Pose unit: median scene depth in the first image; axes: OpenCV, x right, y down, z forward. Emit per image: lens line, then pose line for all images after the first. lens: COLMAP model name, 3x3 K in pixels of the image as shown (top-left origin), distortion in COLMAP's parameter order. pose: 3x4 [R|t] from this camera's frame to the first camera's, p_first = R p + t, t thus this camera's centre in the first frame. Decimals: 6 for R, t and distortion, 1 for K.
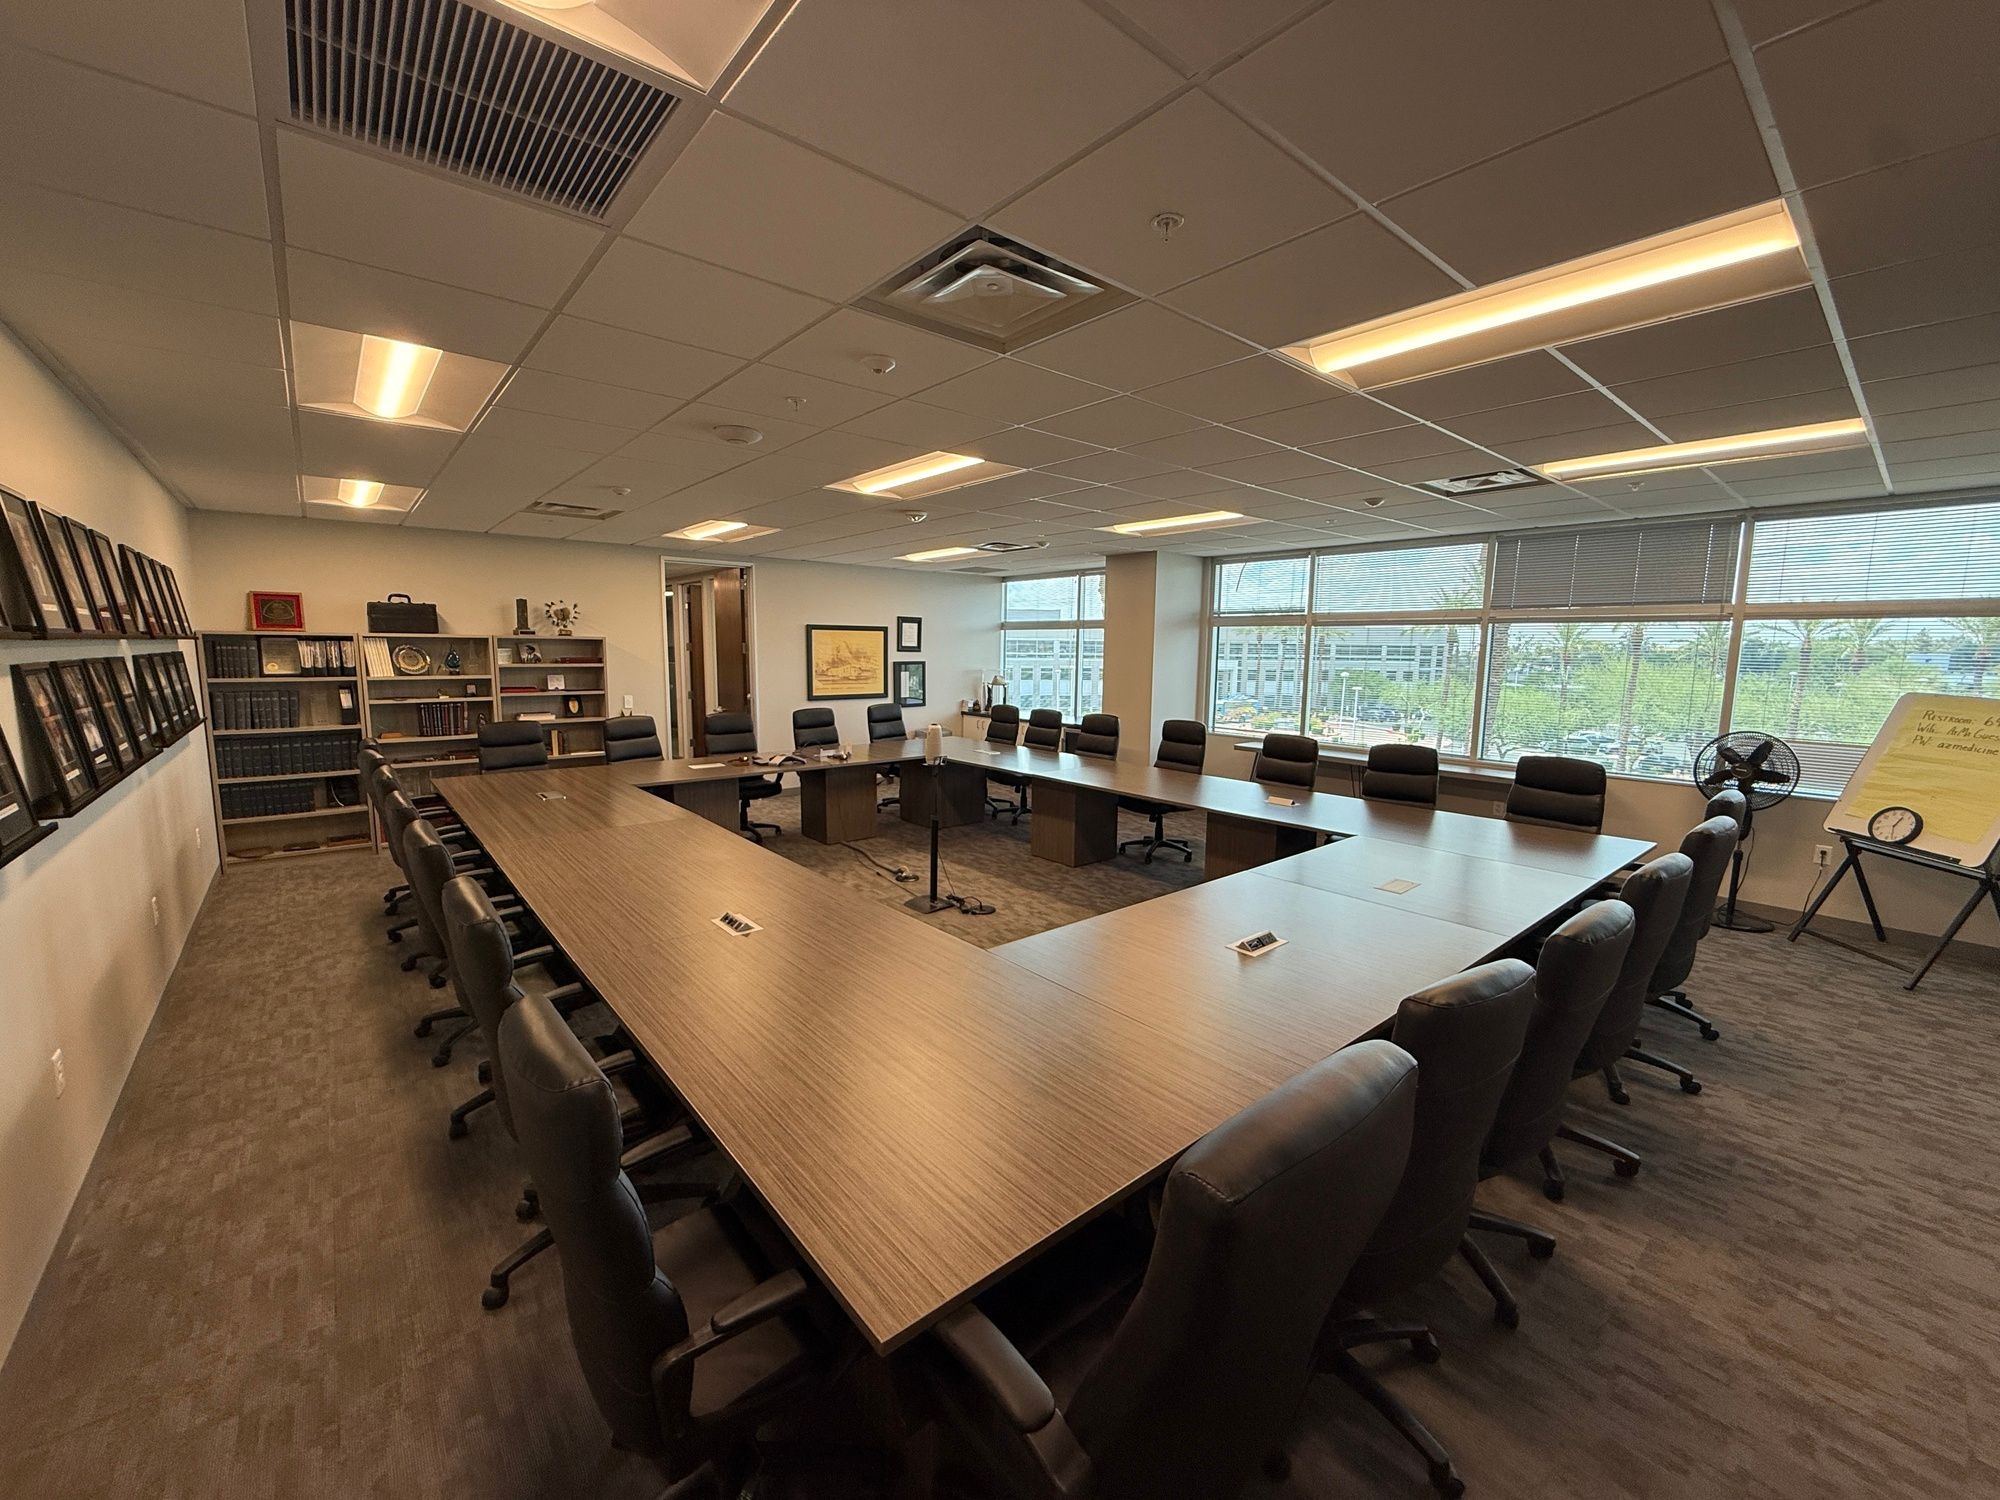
lens RADIAL K [[798.5, 0, 991.0], [0, 798.5, 753.0], [0, 0, 1]] dist [-0.000827, -0.000103]
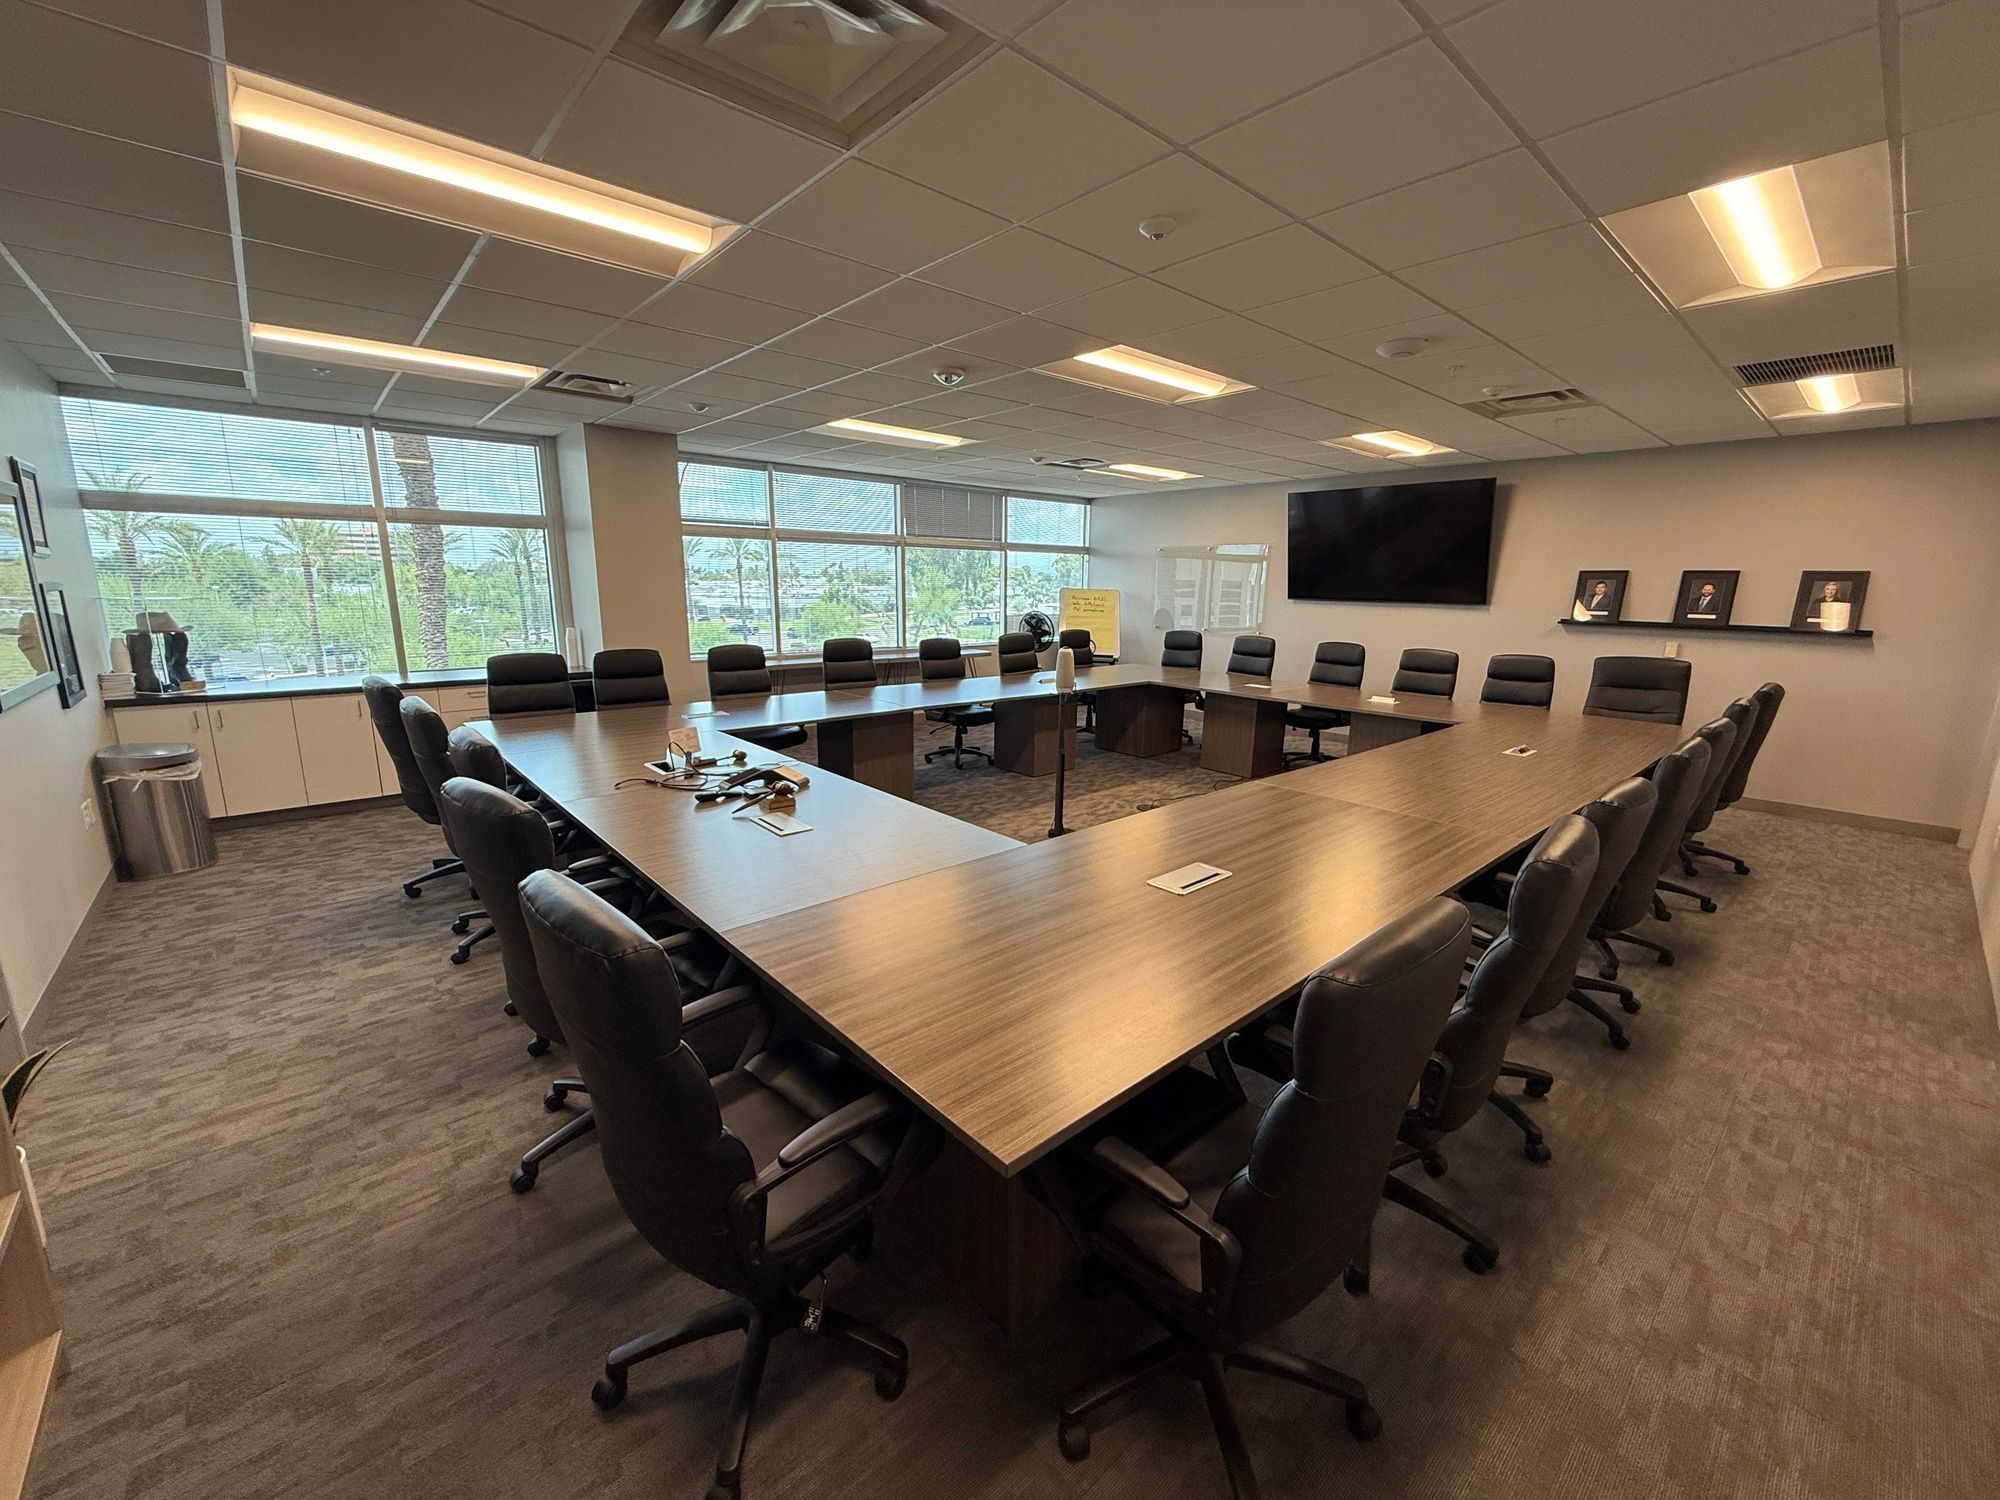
lens RADIAL K [[798.5, 0, 990.2], [0, 798.5, 740.6], [0, 0, 1]] dist [-0.000827, -0.000103]
pose [[-0.025551, -0.217524, 0.975721, -0.773467], [0.114538, 0.968974, 0.219019, -0.116863], [-0.993090, 0.117354, 0.000157, 0.869216]]
